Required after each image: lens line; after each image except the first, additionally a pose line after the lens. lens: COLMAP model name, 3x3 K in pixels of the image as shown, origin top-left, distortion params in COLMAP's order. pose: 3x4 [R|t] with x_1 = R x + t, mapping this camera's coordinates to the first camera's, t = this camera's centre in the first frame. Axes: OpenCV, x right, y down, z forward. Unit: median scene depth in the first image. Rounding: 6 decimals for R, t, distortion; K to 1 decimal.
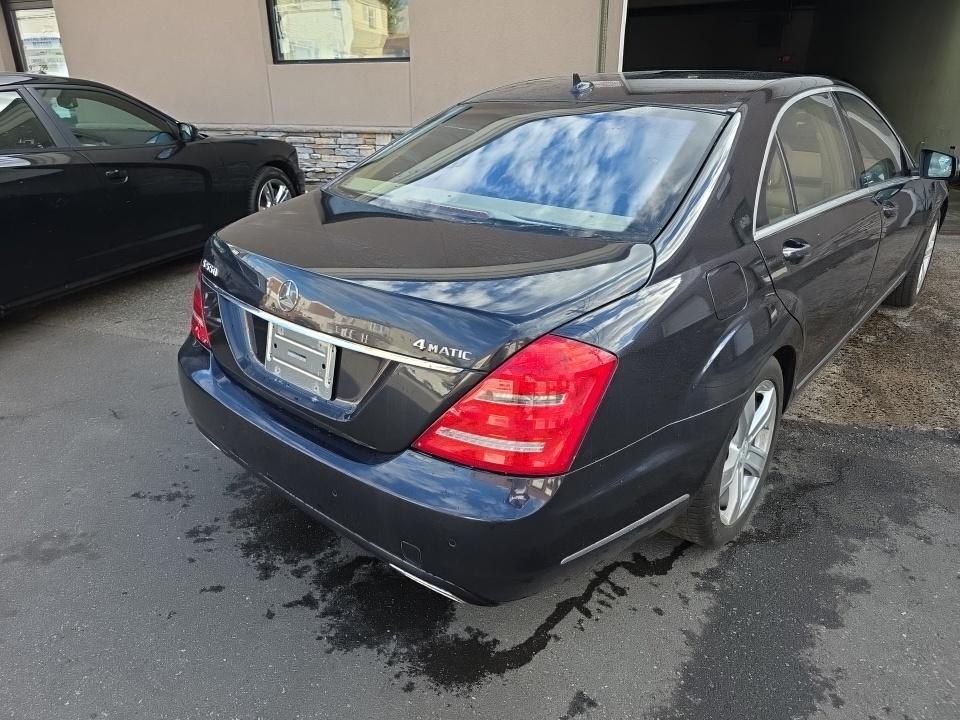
lens RADIAL K [[652.2, 0, 482.0], [0, 652.2, 356.8], [0, 0, 1]] dist [0.002512, -0.005454]
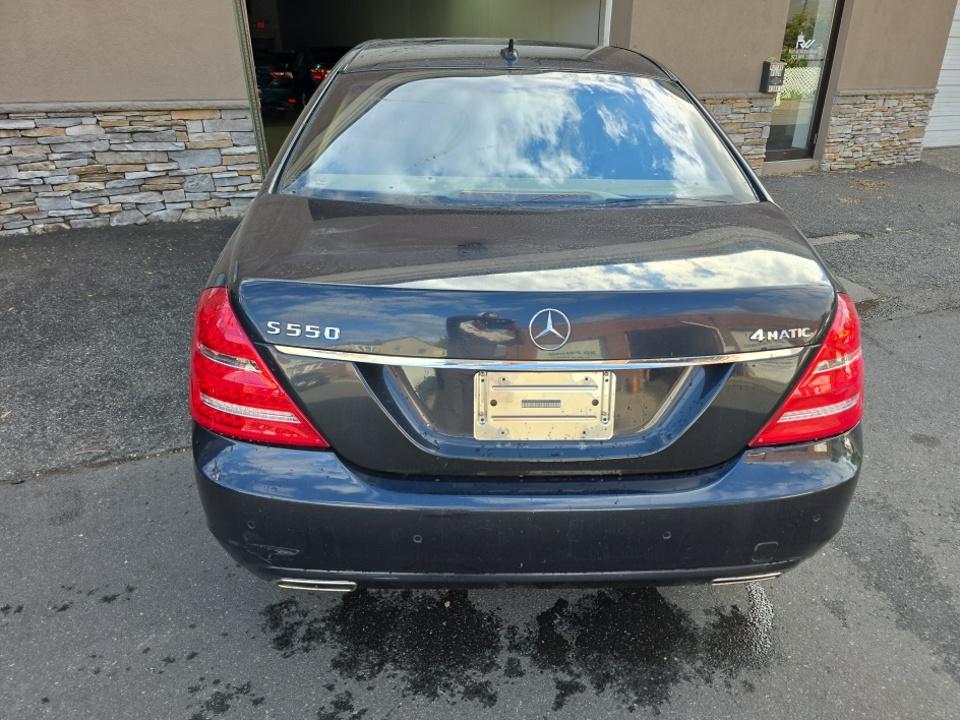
lens RADIAL K [[652.2, 0, 483.9], [0, 652.2, 367.0], [0, 0, 1]] dist [0.002512, -0.005454]
pose [[0.725250, -0.286065, 0.626242, -0.752177], [0.252173, 0.956757, 0.145002, -0.162325], [-0.640641, 0.052759, 0.766026, 0.417864]]
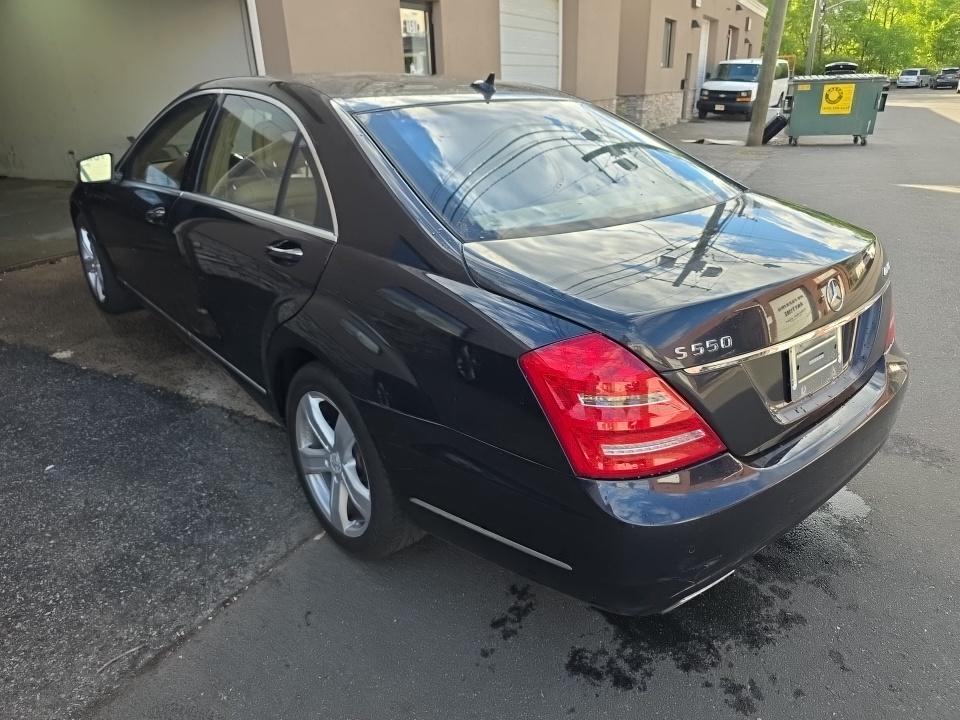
lens RADIAL K [[652.2, 0, 476.1], [0, 652.2, 359.0], [0, 0, 1]] dist [0.002512, -0.005454]
pose [[0.157059, -0.383454, 0.910107, -1.163790], [0.397889, 0.868011, 0.297053, -0.458063], [-0.903890, 0.315467, 0.288901, 1.094342]]
